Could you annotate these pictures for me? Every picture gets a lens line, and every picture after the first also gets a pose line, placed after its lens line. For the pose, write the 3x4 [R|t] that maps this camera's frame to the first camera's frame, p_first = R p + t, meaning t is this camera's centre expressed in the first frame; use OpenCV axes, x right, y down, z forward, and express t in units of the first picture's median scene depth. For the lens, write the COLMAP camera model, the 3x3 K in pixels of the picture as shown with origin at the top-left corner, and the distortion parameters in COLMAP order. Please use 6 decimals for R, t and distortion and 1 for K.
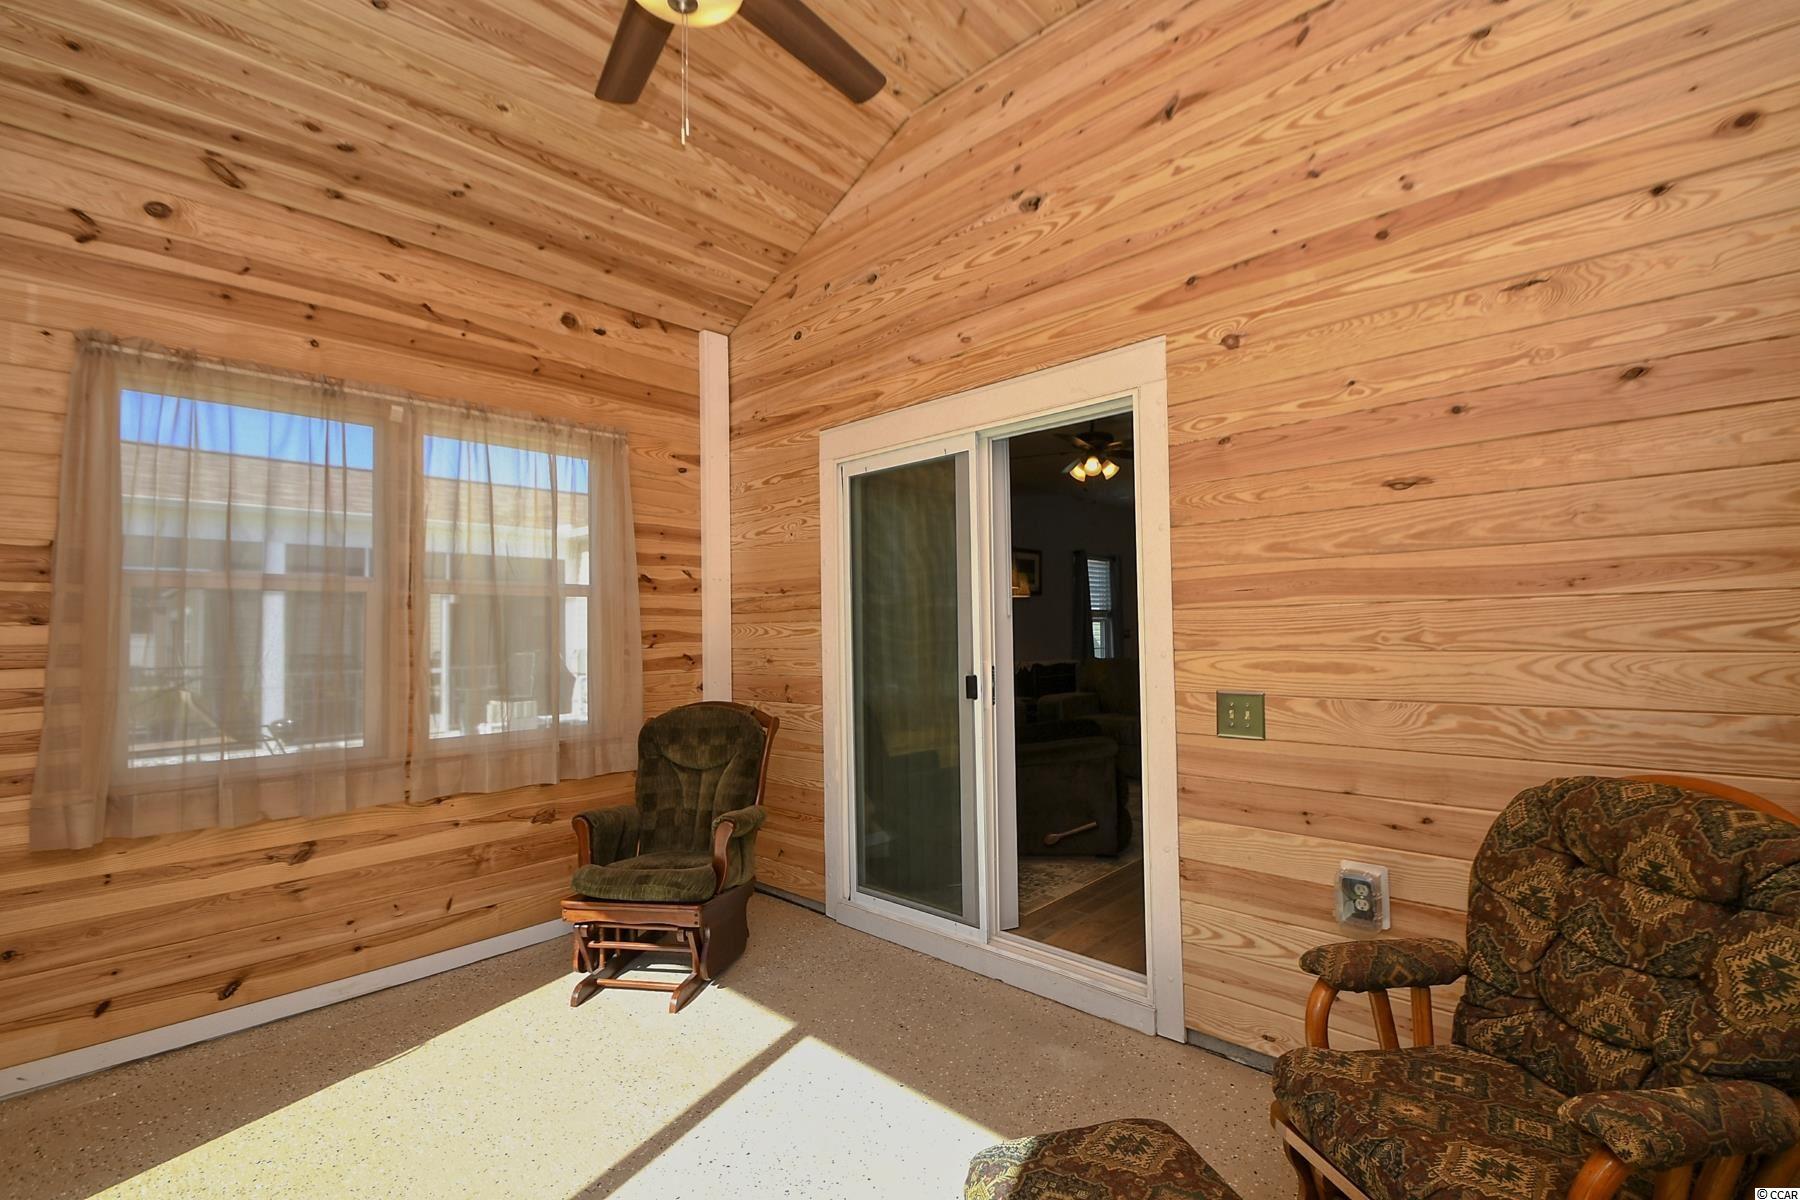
lens RADIAL K [[790.6, 0, 897.7], [0, 790.6, 603.0], [0, 0, 1]] dist [-0.003055, -0.000377]
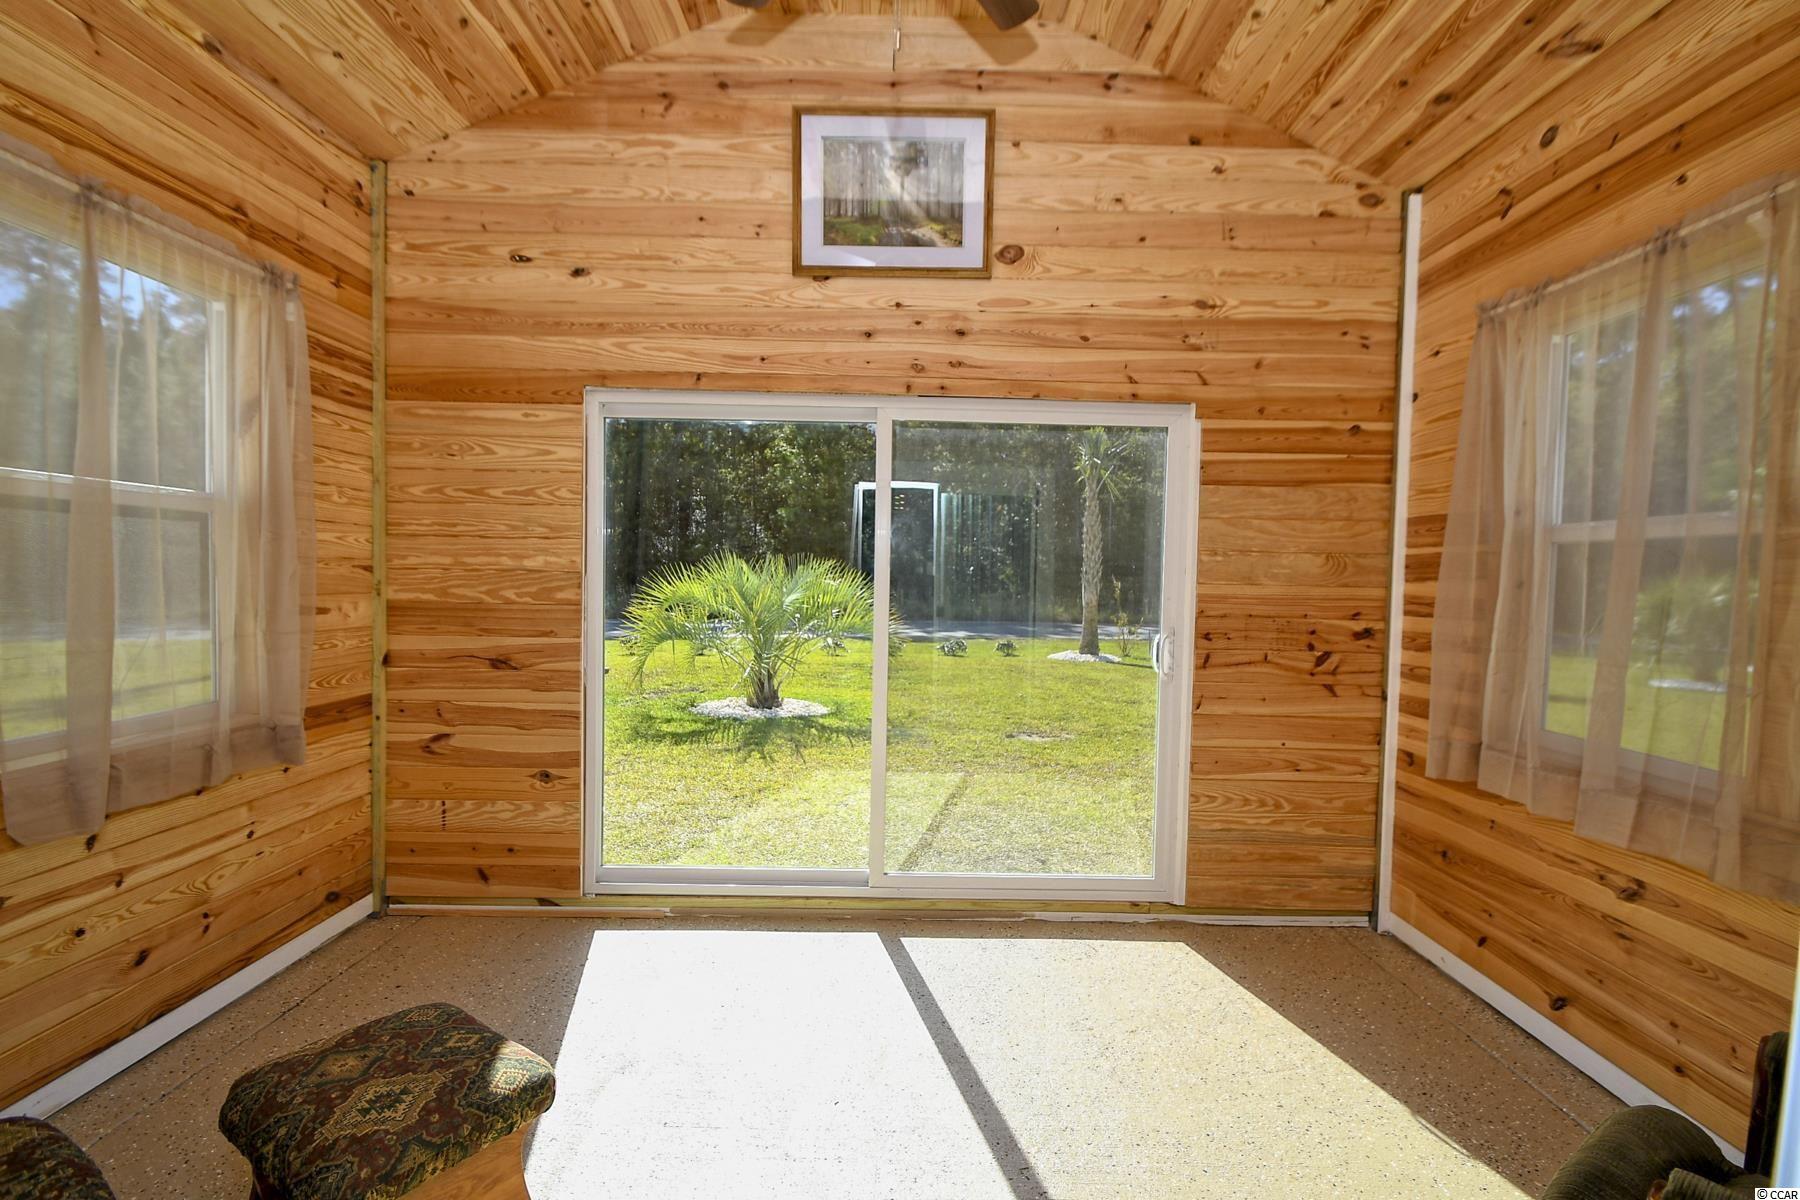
lens RADIAL K [[790.6, 0, 894.3], [0, 790.6, 598.1], [0, 0, 1]] dist [-0.003055, -0.000377]
pose [[-0.720815, 0.019734, -0.692846, 0.274497], [0.012686, 0.999803, 0.015278, 0.022271], [0.693011, 0.002223, -0.720923, 1.132498]]
